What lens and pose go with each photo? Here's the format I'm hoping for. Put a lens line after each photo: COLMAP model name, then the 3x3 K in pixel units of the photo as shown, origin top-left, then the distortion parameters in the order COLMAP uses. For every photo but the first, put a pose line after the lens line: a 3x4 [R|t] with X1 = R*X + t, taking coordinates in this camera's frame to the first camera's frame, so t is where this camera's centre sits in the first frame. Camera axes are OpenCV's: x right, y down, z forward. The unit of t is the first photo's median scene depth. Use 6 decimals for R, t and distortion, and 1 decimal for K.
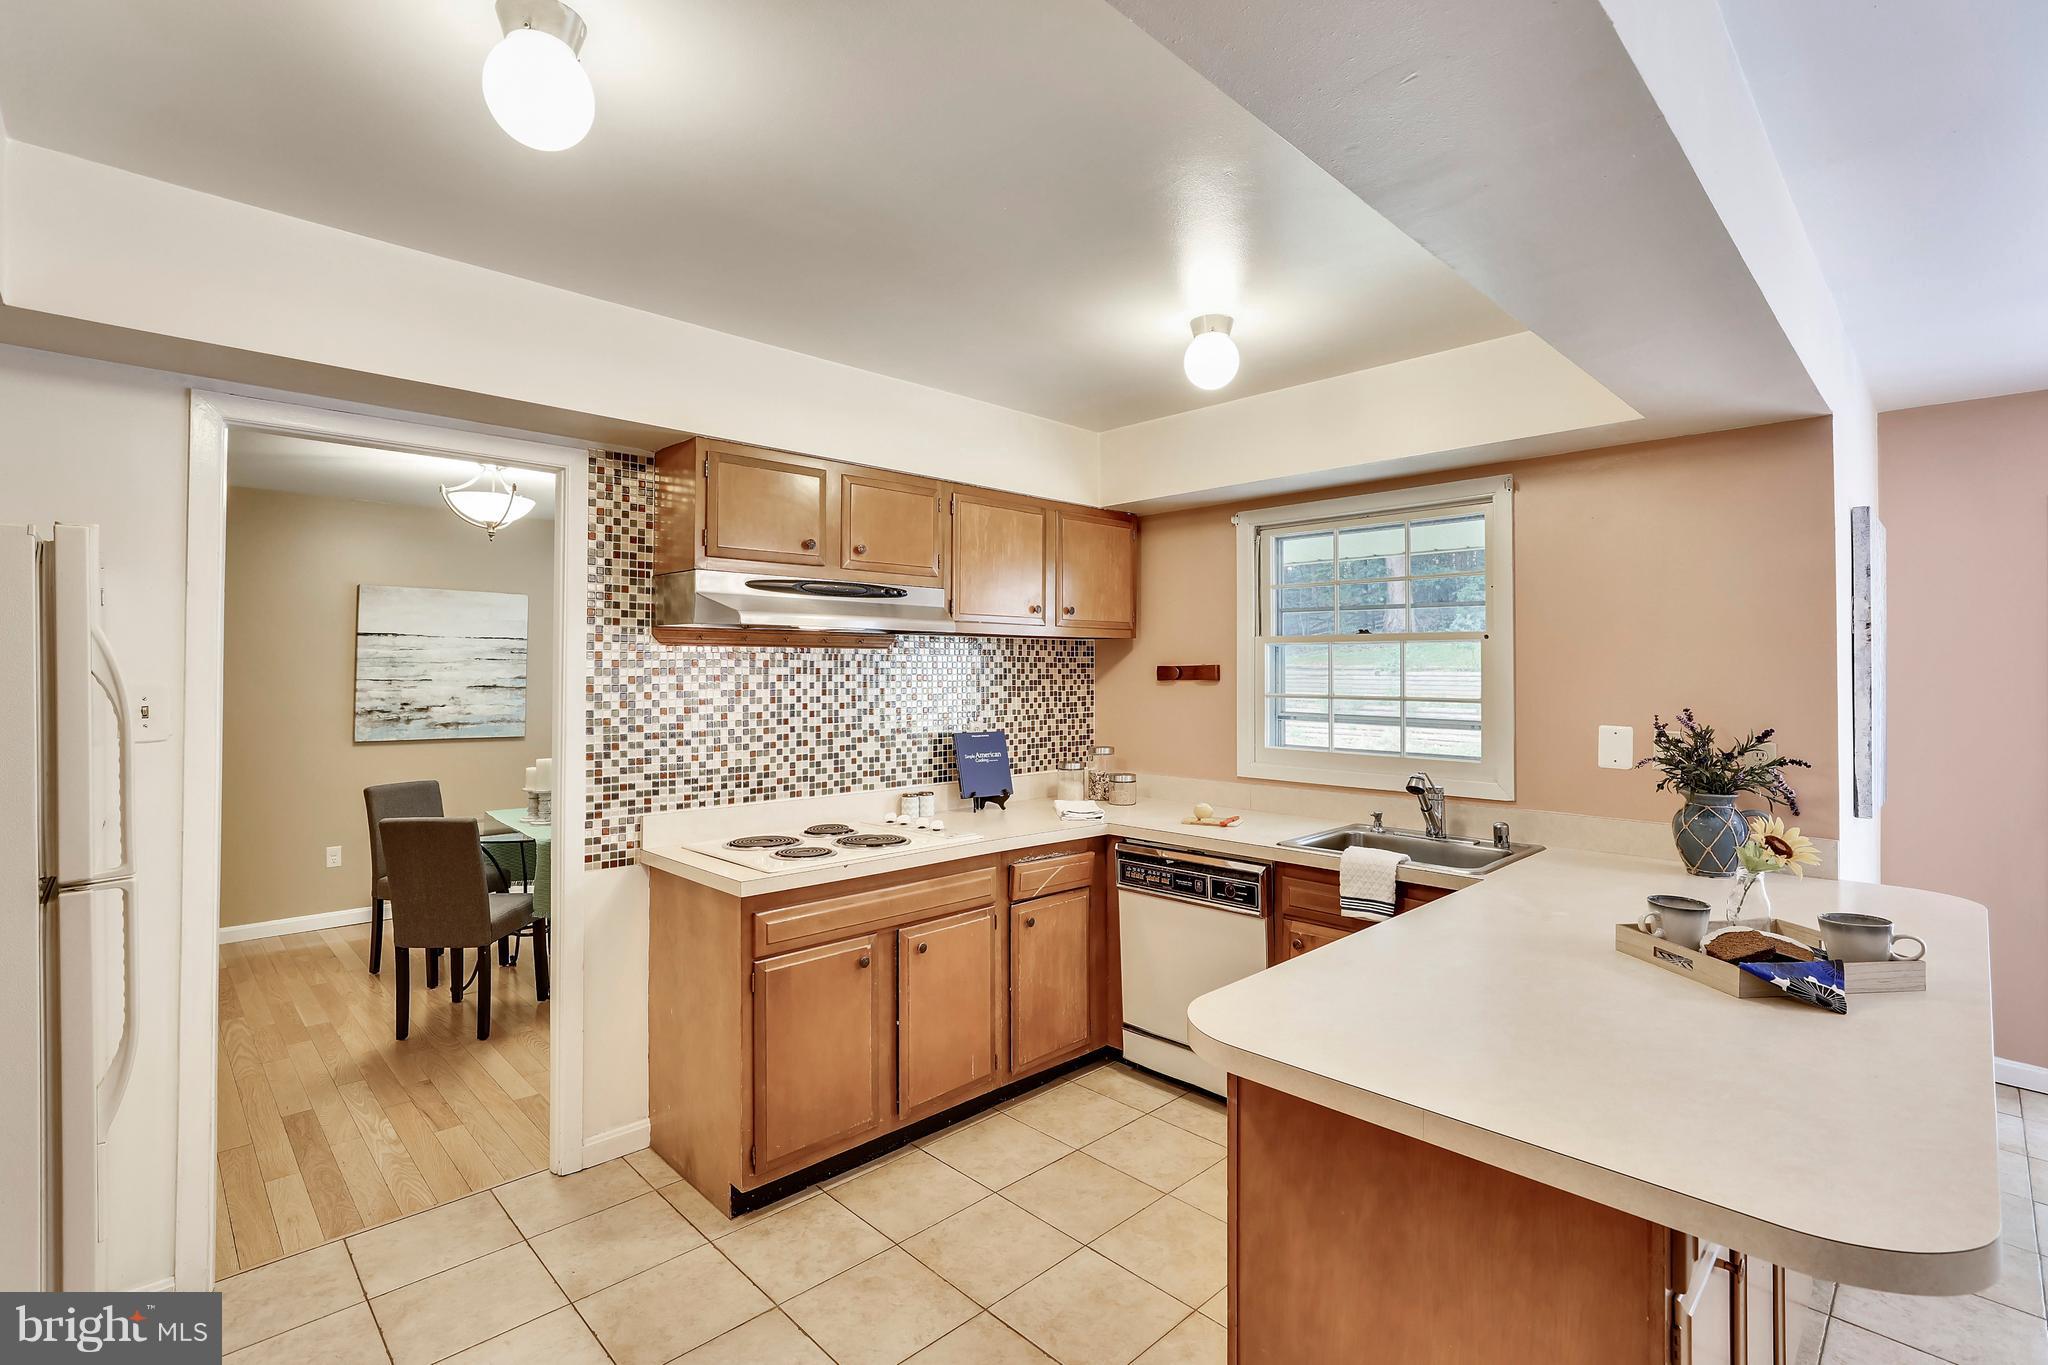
lens RADIAL K [[931.8, 0, 1028.2], [0, 931.8, 662.3], [0, 0, 1]] dist [-0.034720, 0.008665]
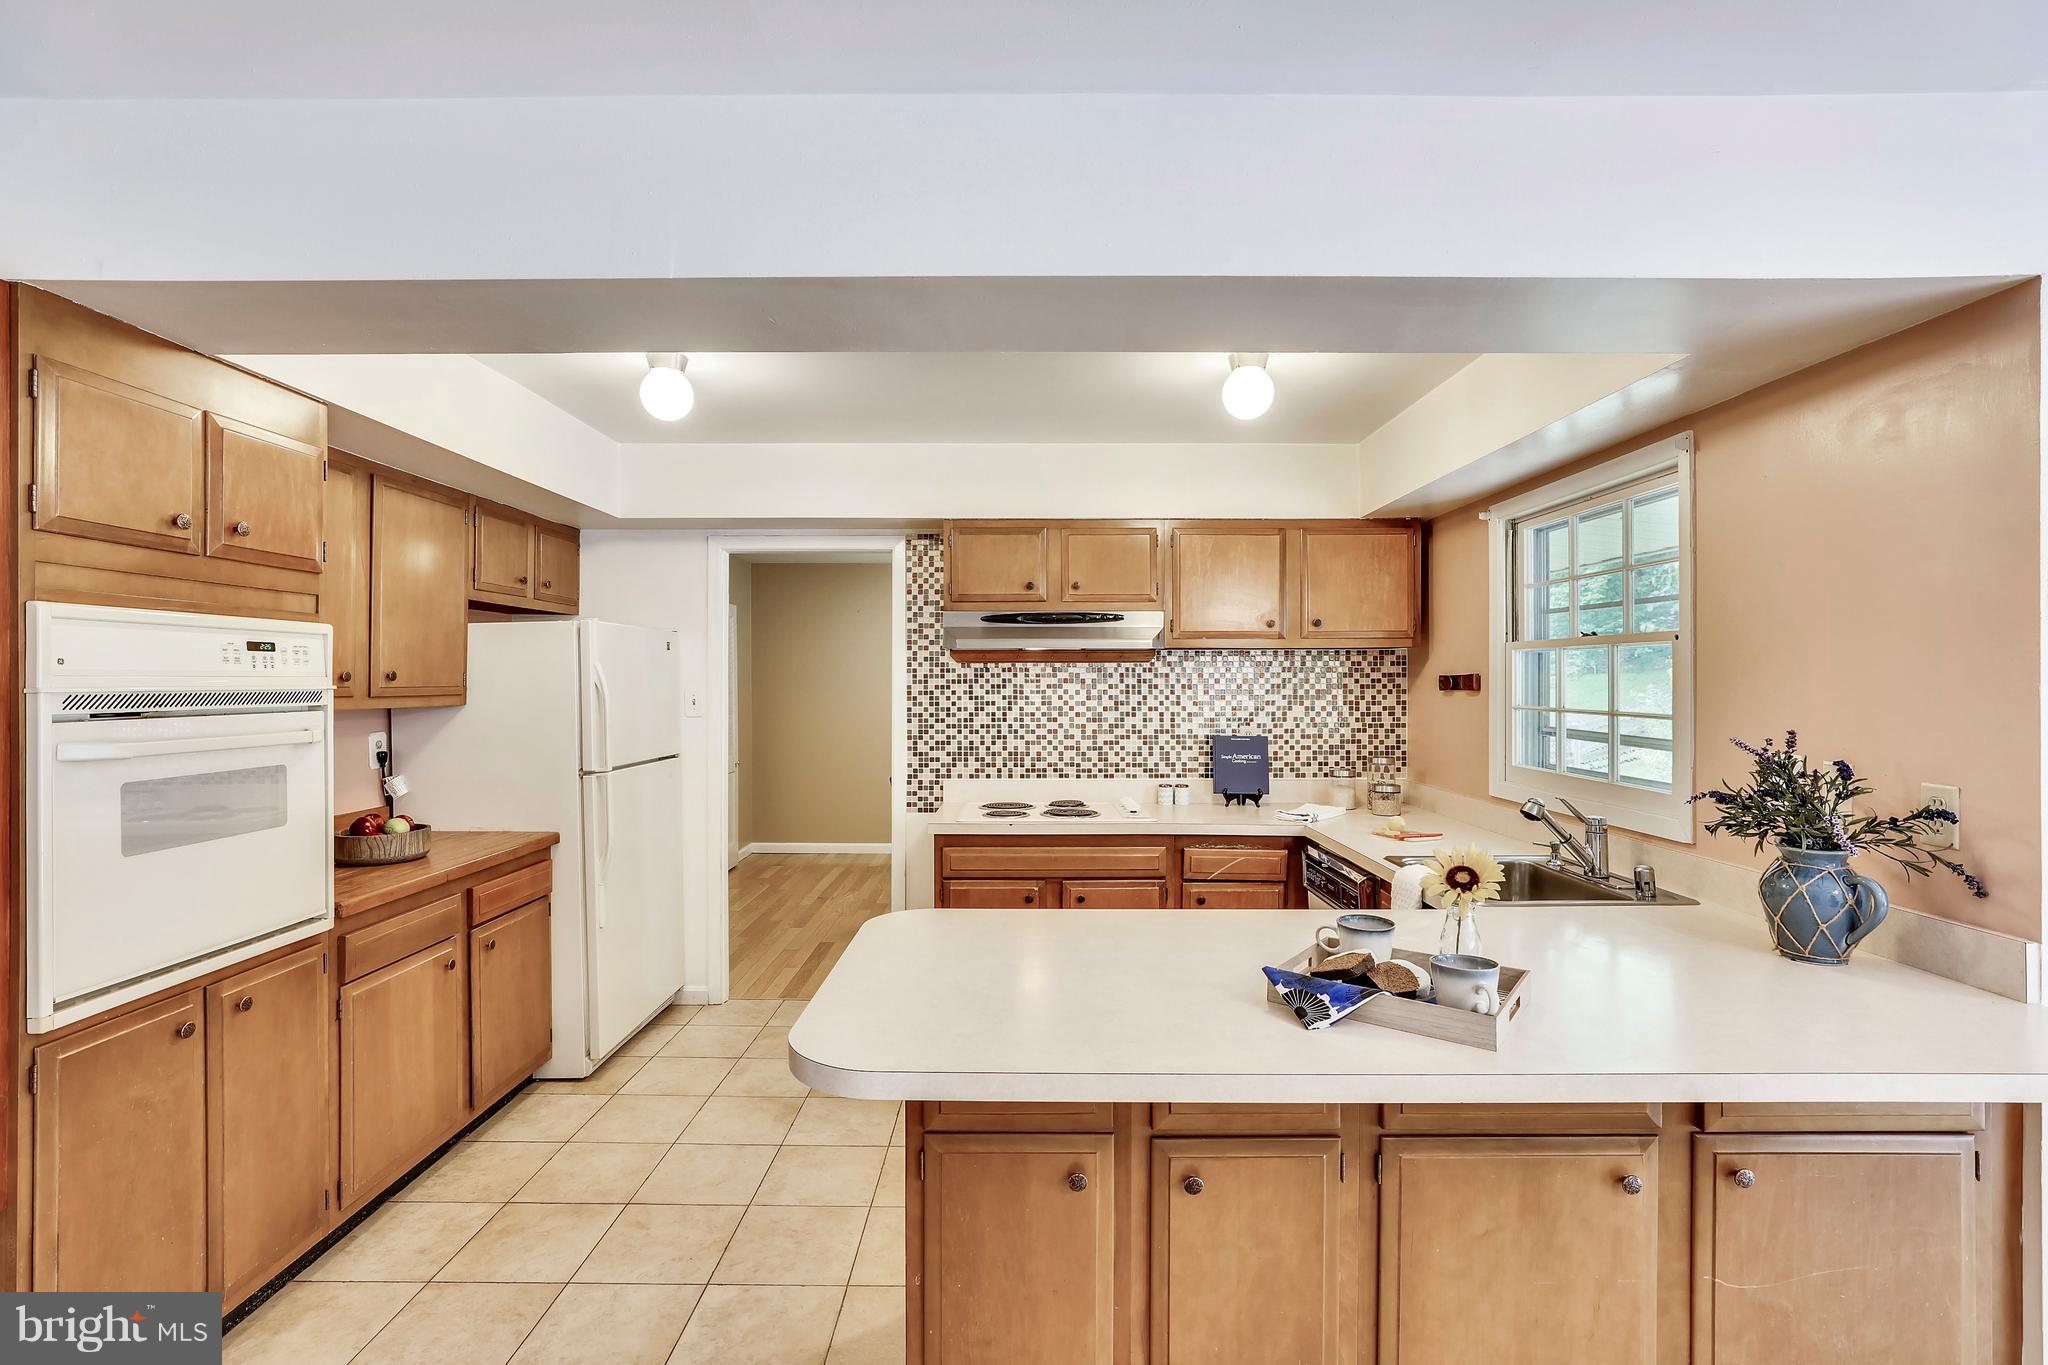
lens RADIAL K [[931.6, 0, 1024.0], [0, 931.6, 682.5], [0, 0, 1]] dist [-0.020862, 0.008084]
pose [[0.718809, -0.000050, -0.695208, 0.614571], [0.007557, 0.999941, 0.007742, 0.000982], [0.695167, -0.010819, 0.718767, 0.027450]]
